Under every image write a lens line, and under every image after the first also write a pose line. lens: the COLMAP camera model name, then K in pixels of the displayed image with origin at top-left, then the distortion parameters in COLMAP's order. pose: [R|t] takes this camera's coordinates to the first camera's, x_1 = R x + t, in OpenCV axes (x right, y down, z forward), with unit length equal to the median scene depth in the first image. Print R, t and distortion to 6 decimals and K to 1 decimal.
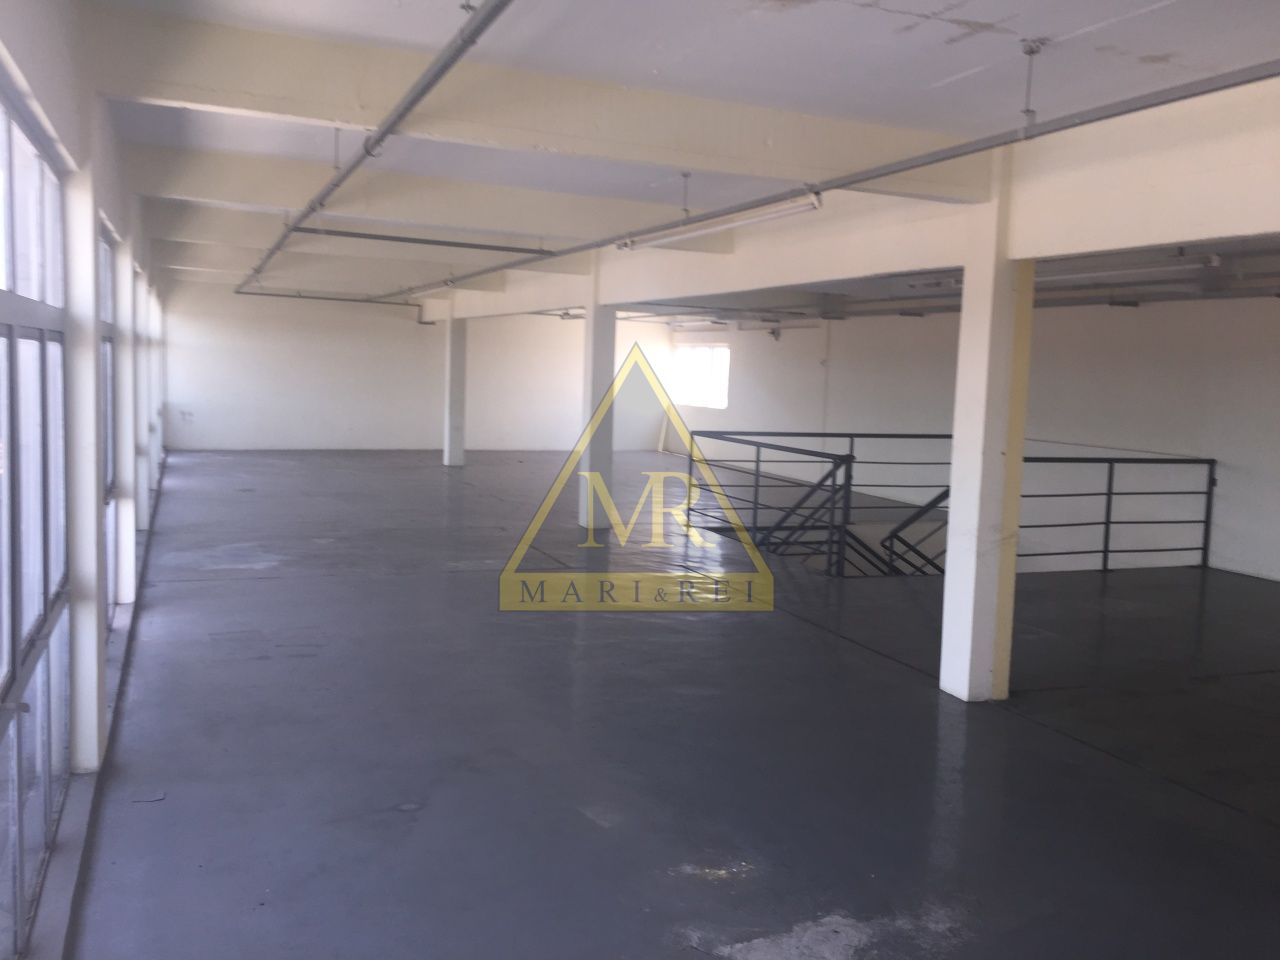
lens RADIAL K [[1101.1, 0, 640.0], [0, 1101.1, 480.0], [0, 0, 1]] dist [0.089541, 0.003800]
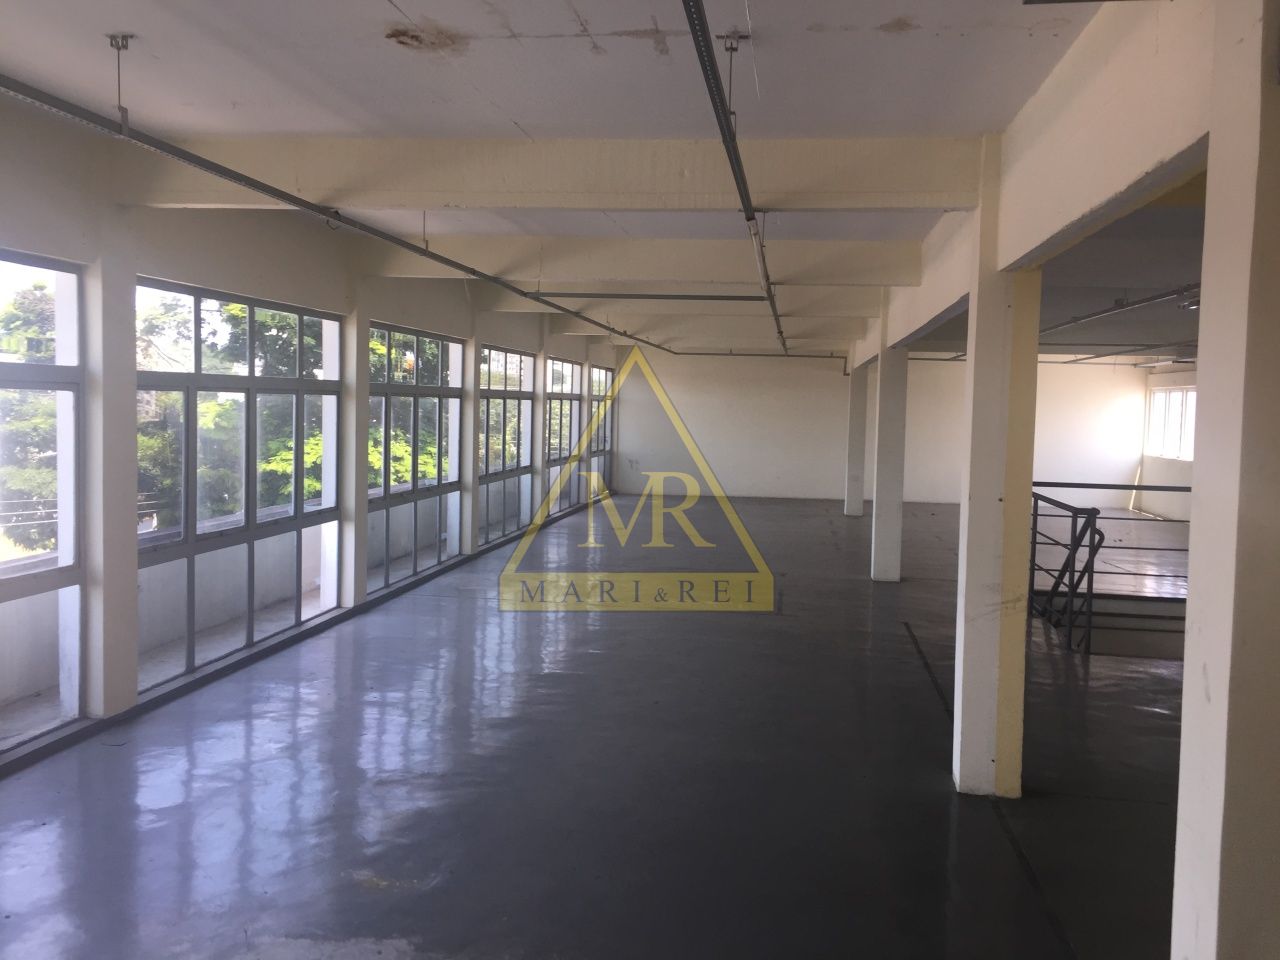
lens RADIAL K [[1101.1, 0, 640.0], [0, 1101.1, 480.0], [0, 0, 1]] dist [0.089541, 0.003800]
pose [[0.858136, 0.019537, -0.513051, 0.292879], [-0.045691, 0.998217, -0.038411, 0.003344], [0.511385, 0.056404, 0.857498, 0.076439]]
